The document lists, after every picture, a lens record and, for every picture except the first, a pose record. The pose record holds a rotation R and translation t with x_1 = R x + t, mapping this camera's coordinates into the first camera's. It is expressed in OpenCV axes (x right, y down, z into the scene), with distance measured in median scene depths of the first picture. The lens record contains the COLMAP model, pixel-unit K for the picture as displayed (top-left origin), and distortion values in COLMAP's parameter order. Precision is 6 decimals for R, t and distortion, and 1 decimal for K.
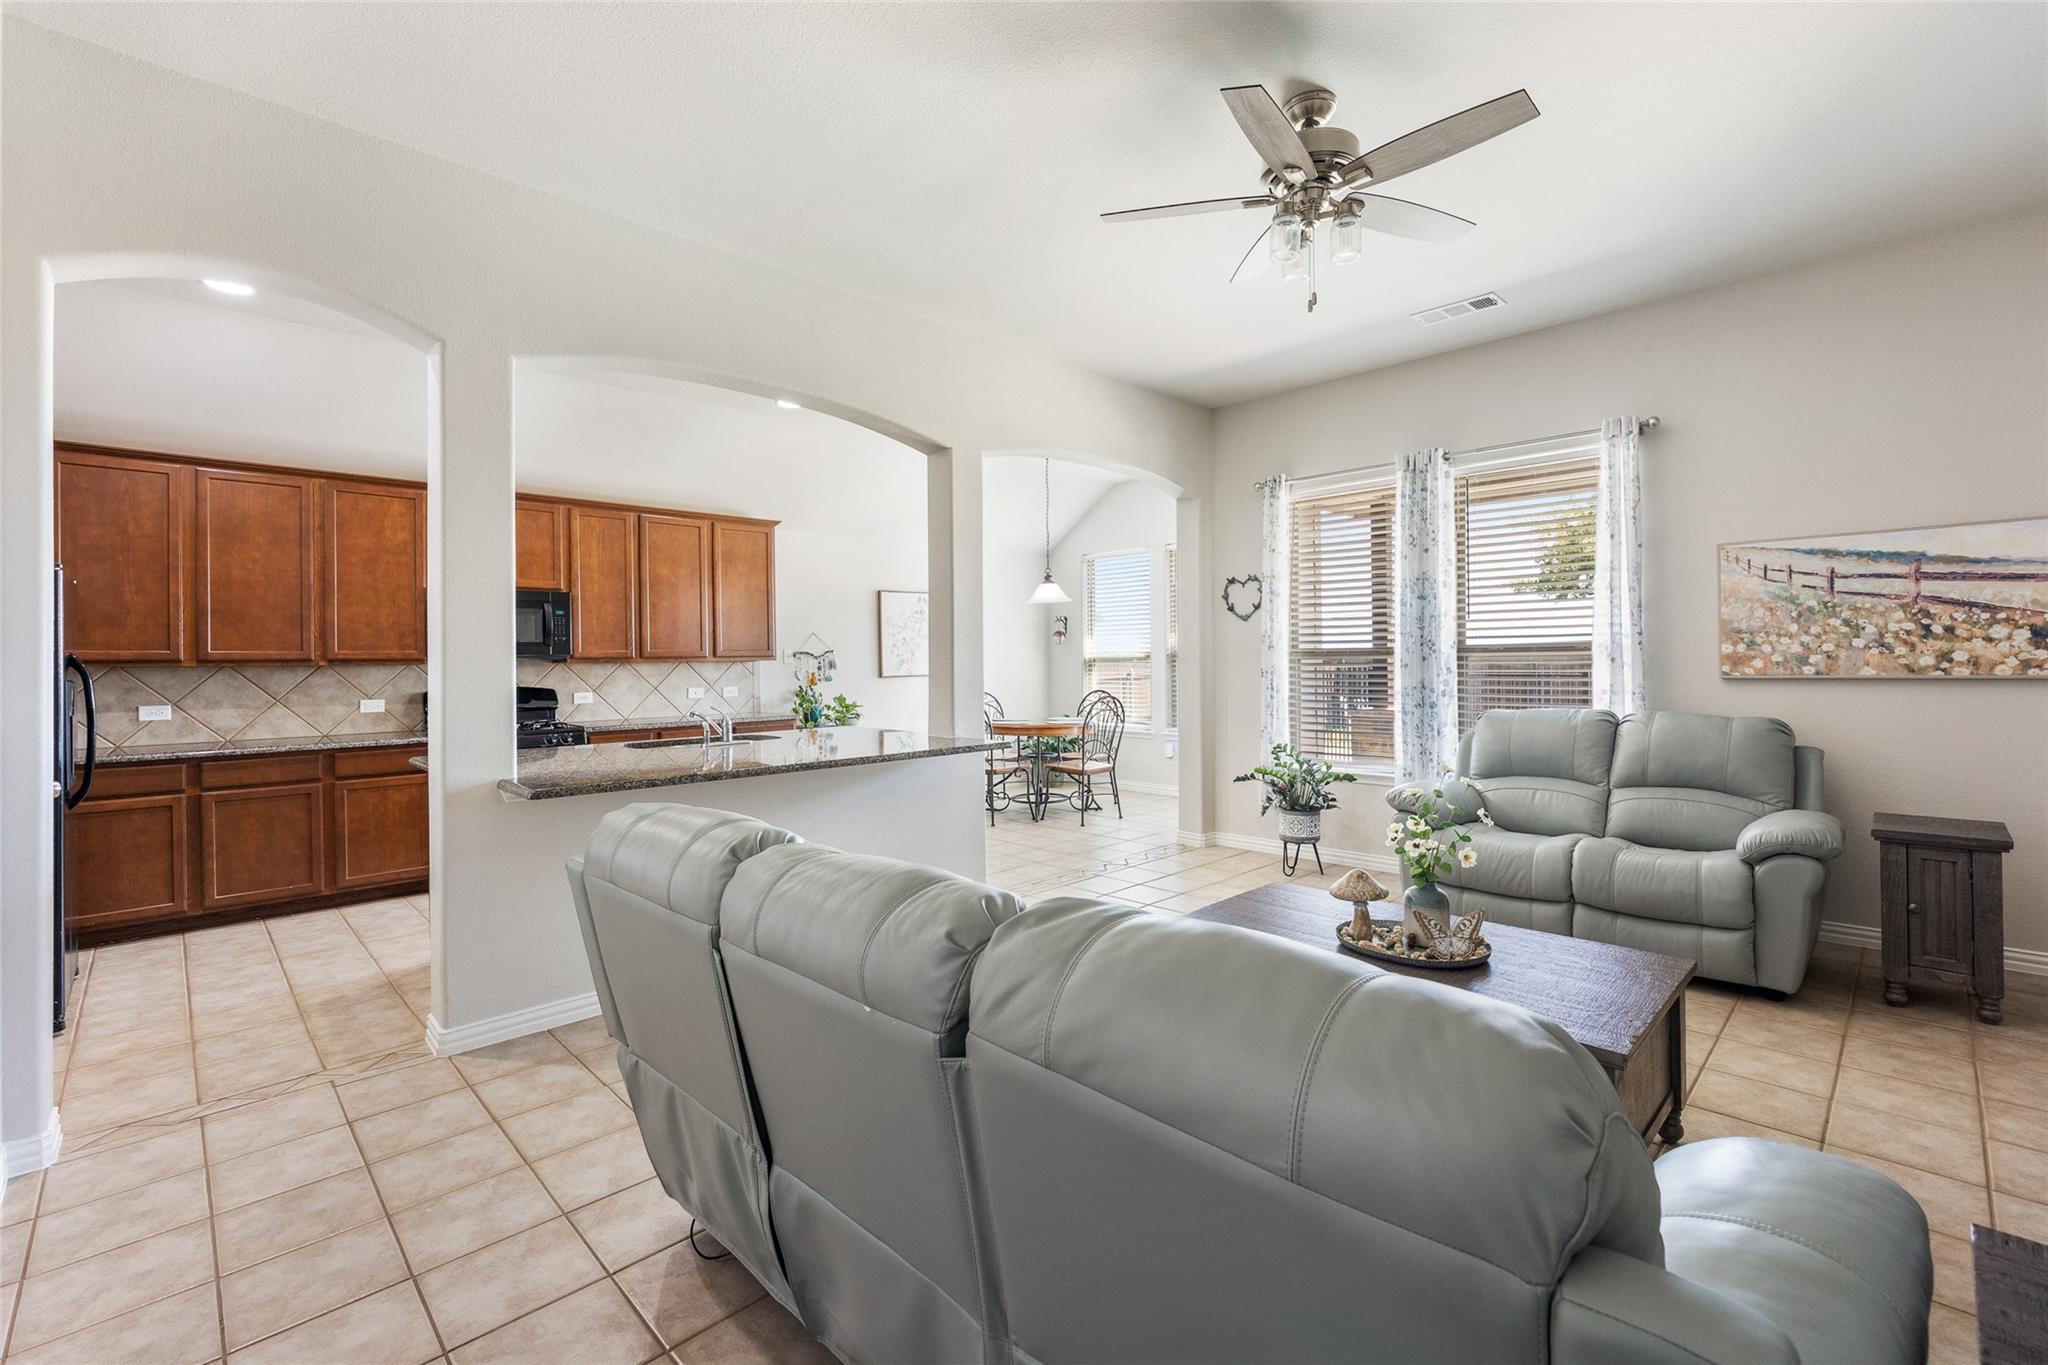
lens RADIAL K [[893.5, 0, 1028.1], [0, 893.5, 655.5], [0, 0, 1]] dist [-0.014861, 0.000689]
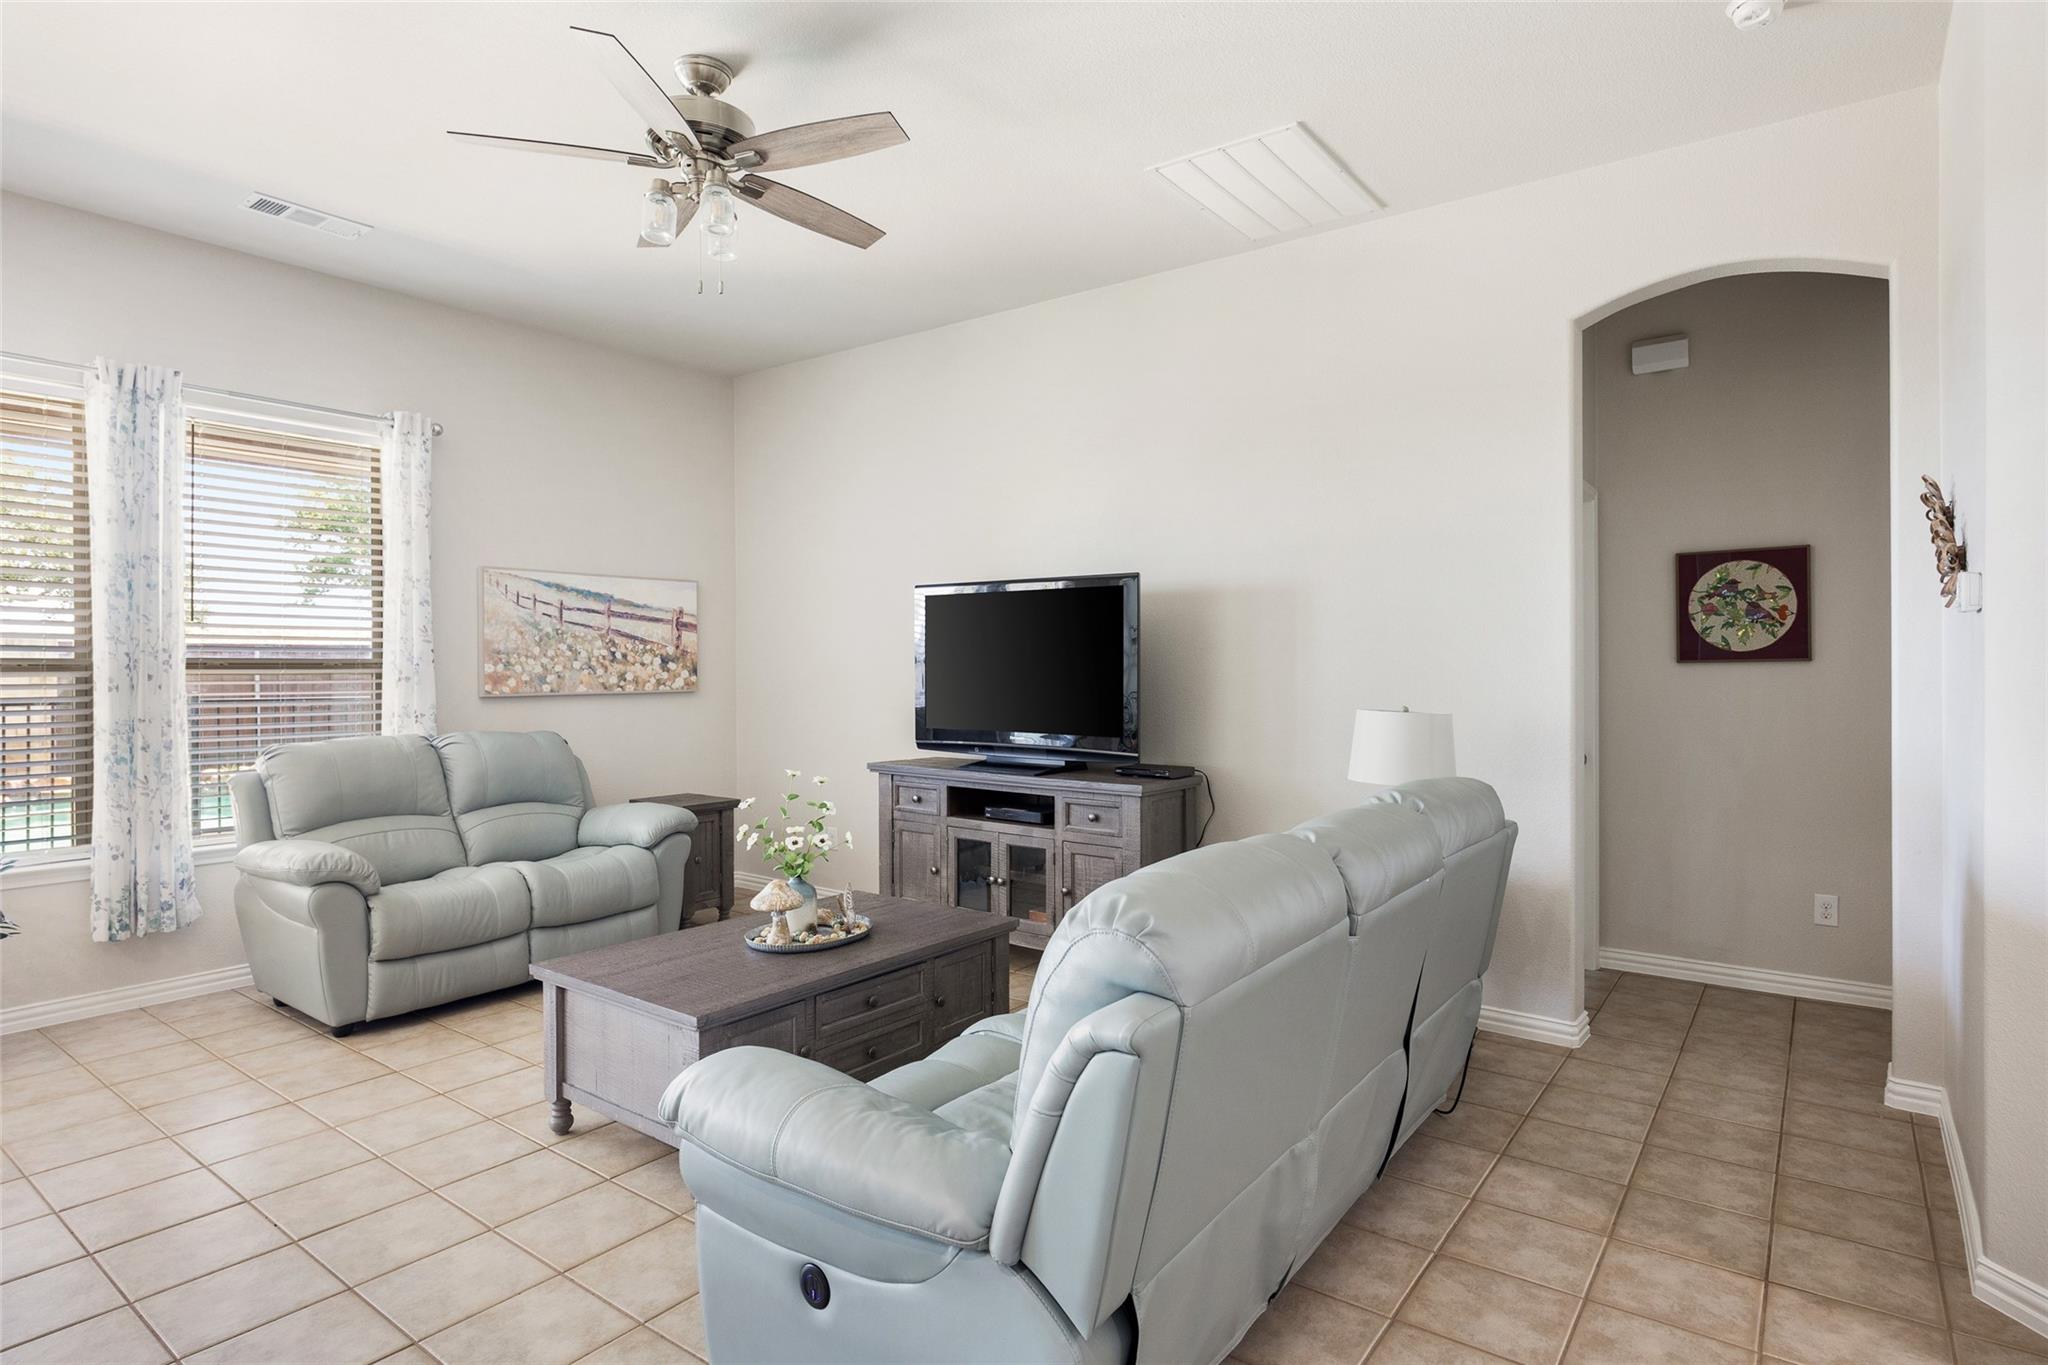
lens RADIAL K [[1106.0, 0, 1024.0], [0, 1106.0, 682.5], [0, 0, 1]] dist [-0.004514, -0.001793]
pose [[-0.163978, -0.001887, 0.986462, -0.641174], [-0.003193, 0.999994, 0.001382, 0.005354], [-0.986459, -0.002923, -0.163983, 0.645553]]
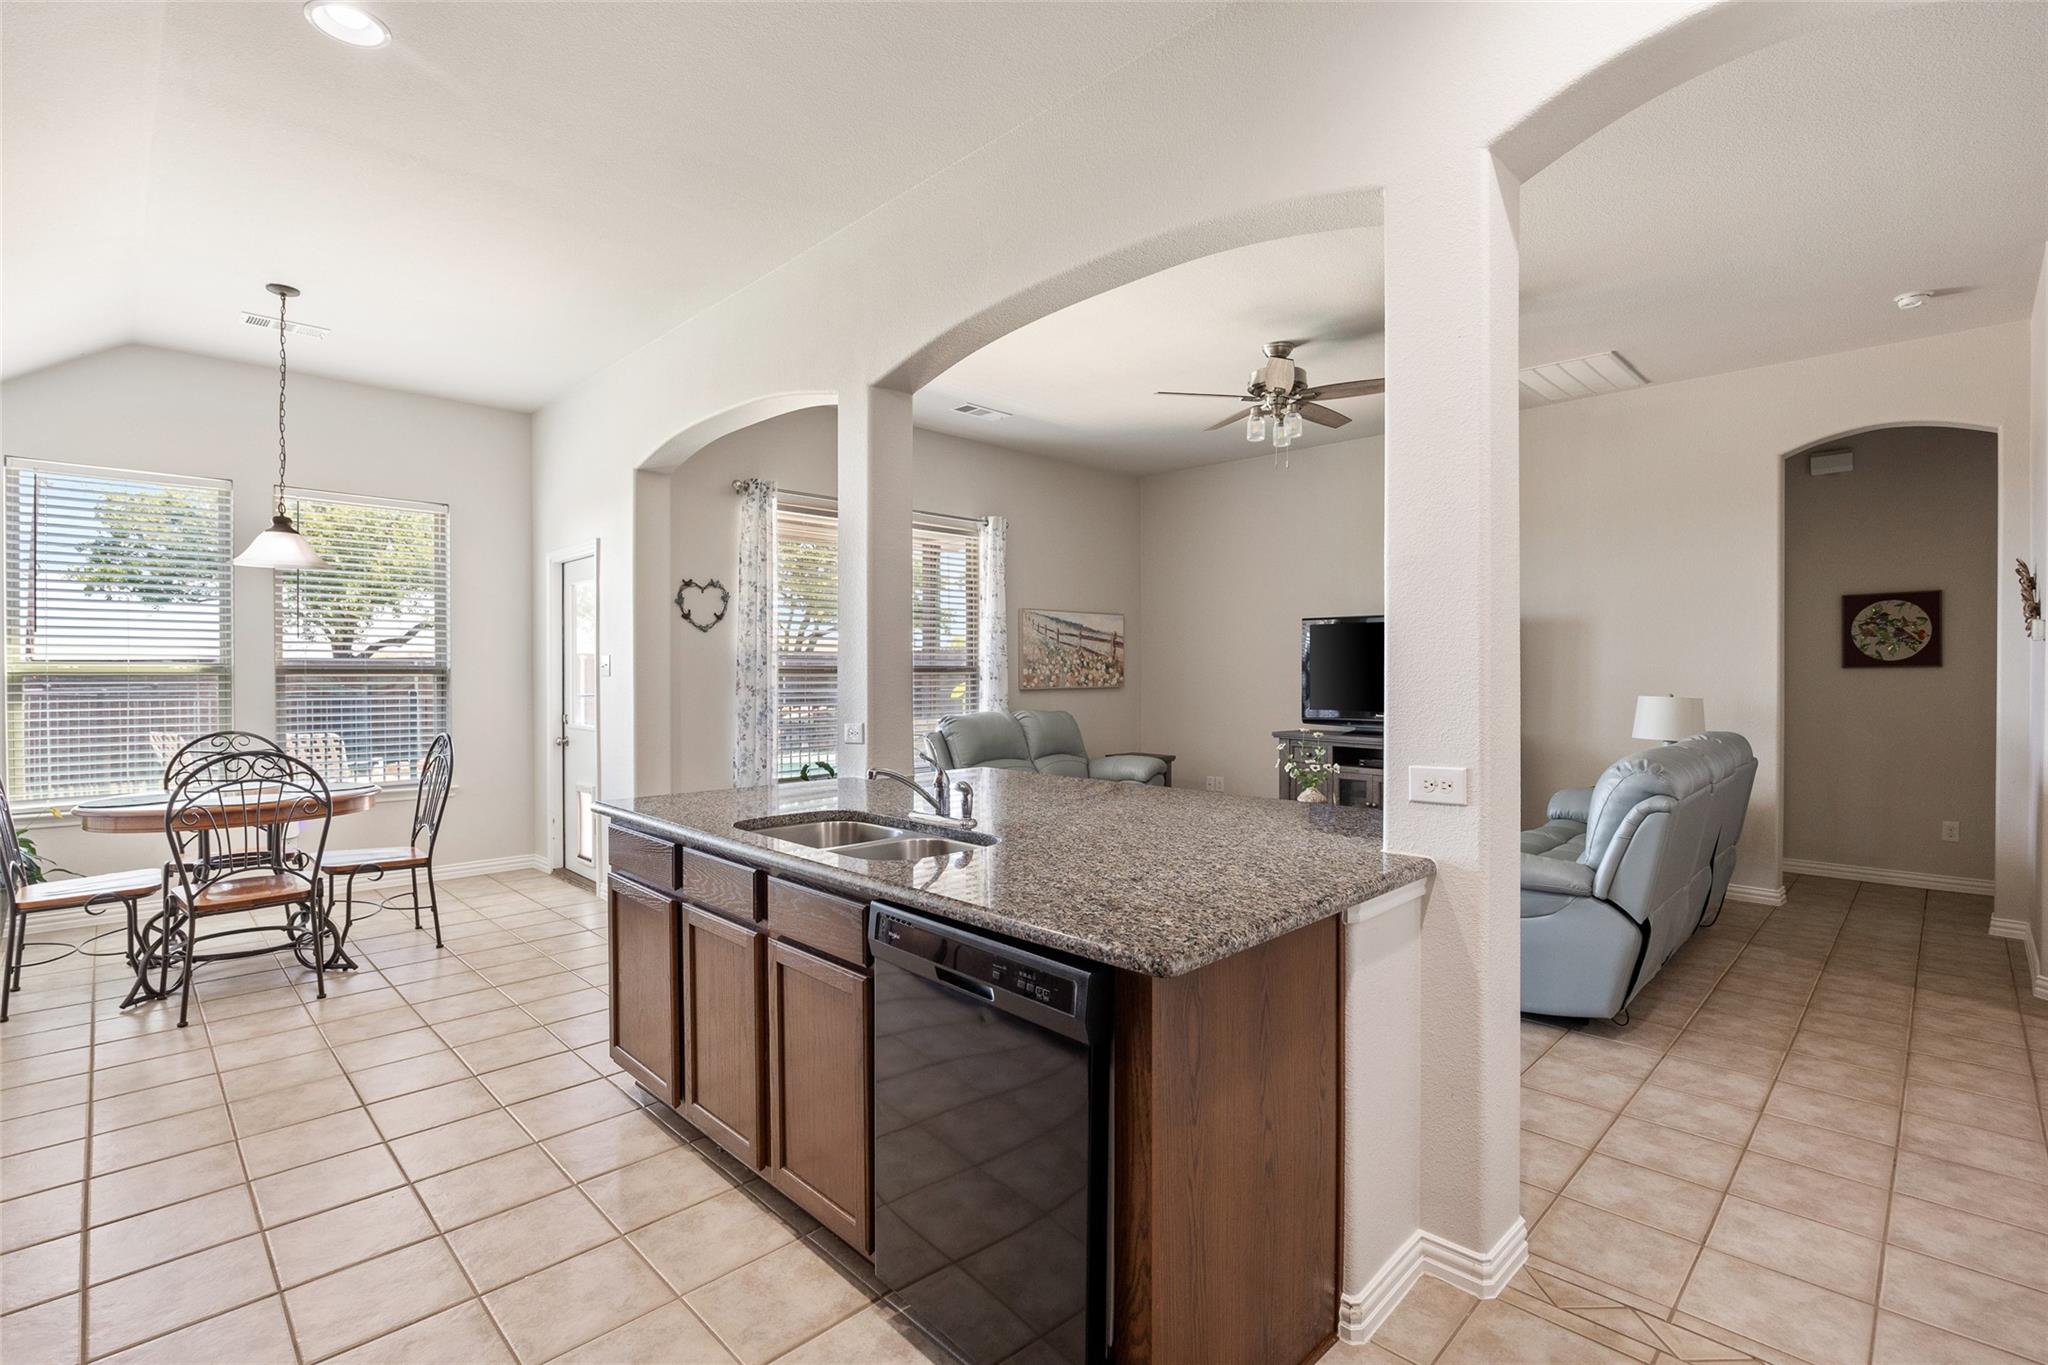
lens RADIAL K [[972.4, 0, 1022.8], [0, 972.4, 692.6], [0, 0, 1]] dist [-0.010117, -0.000153]
pose [[-0.025451, -0.009692, 0.999629, -1.130550], [-0.005024, 0.999942, 0.009567, 0.015242], [-0.999663, -0.004778, -0.025498, 1.142170]]
